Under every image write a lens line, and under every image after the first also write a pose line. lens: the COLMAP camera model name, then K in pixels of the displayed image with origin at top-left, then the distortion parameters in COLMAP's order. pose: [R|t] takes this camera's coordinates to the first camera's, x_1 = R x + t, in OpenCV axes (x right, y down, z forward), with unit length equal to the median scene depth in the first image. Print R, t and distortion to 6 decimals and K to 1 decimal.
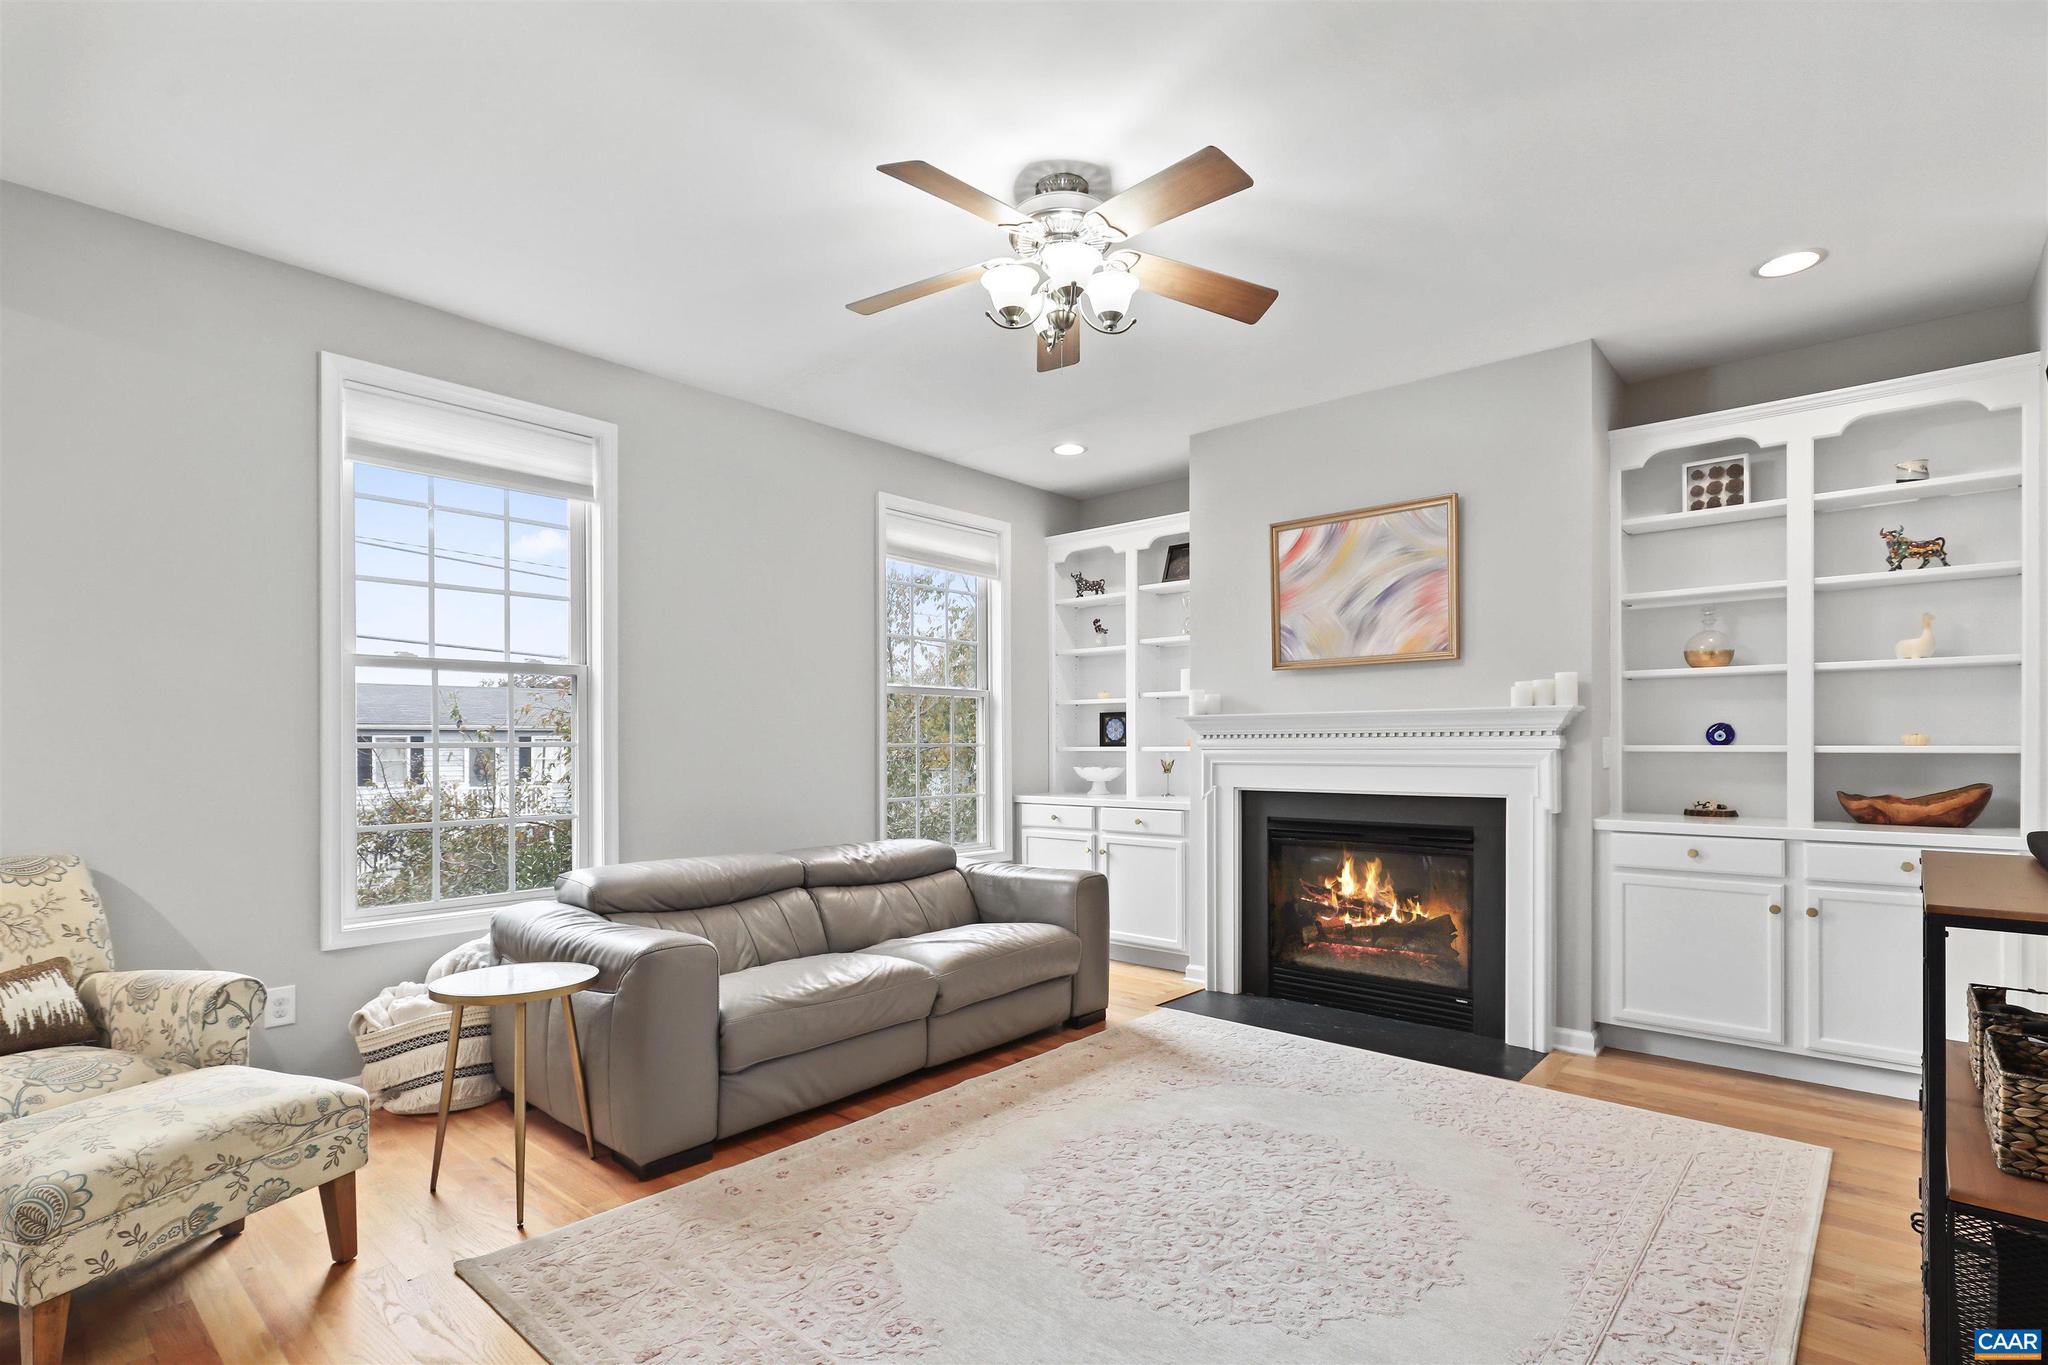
lens RADIAL K [[972.0, 0, 998.0], [0, 972.0, 745.0], [0, 0, 1]] dist [0.000452, 0.000296]
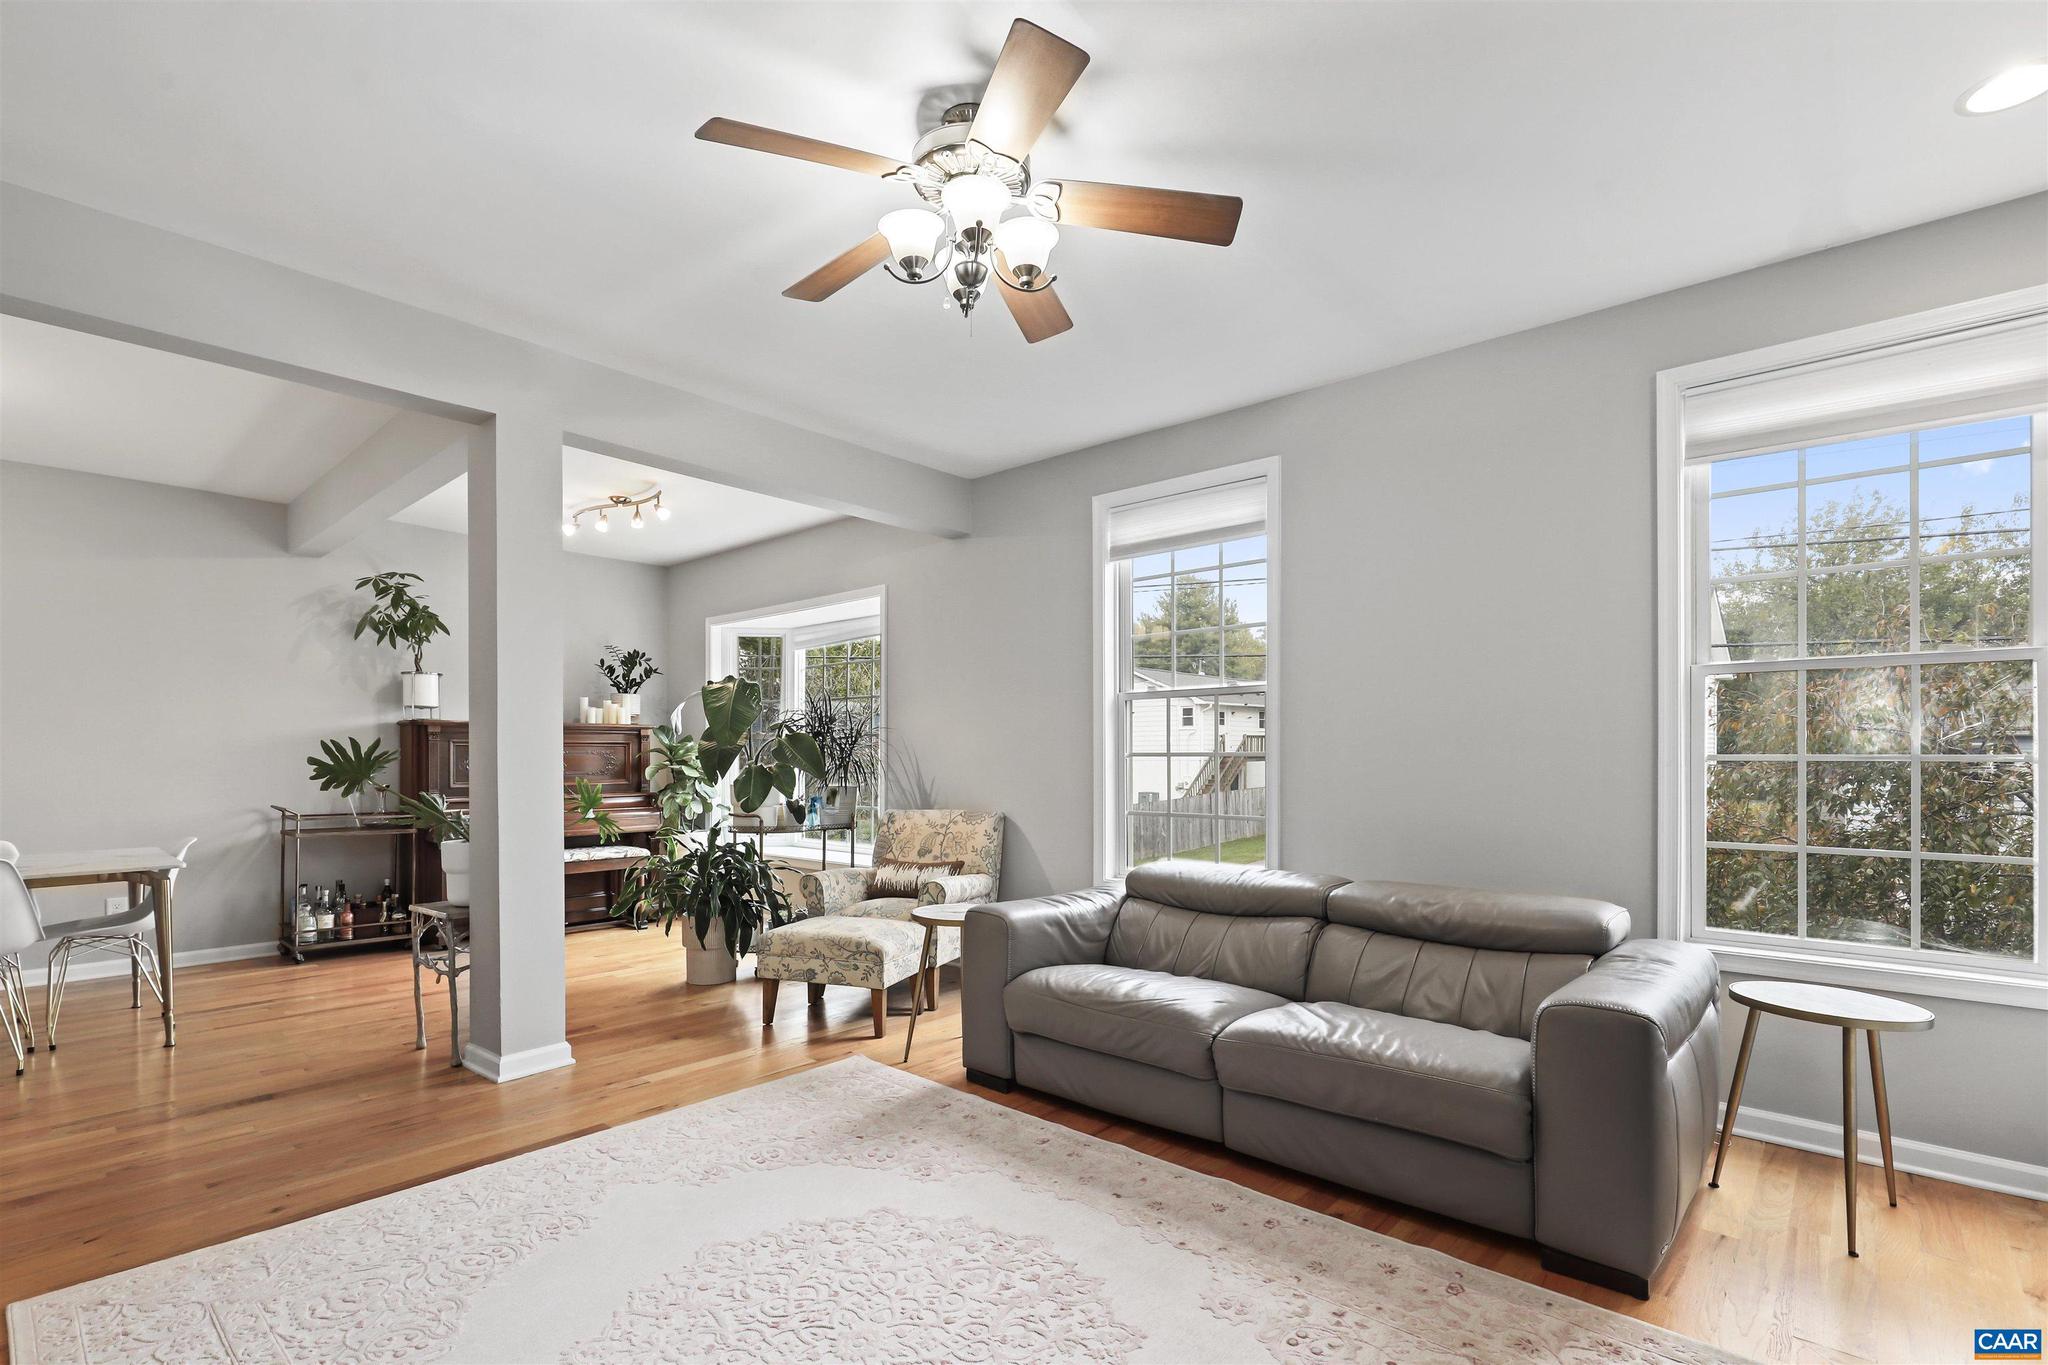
lens RADIAL K [[941.1, 0, 1048.0], [0, 941.1, 752.5], [0, 0, 1]] dist [0.007154, -0.001311]
pose [[0.027985, 0.000961, -0.999608, 0.616780], [0.001823, 0.999998, 0.001013, -0.004745], [0.999607, -0.001850, 0.027983, 0.700804]]
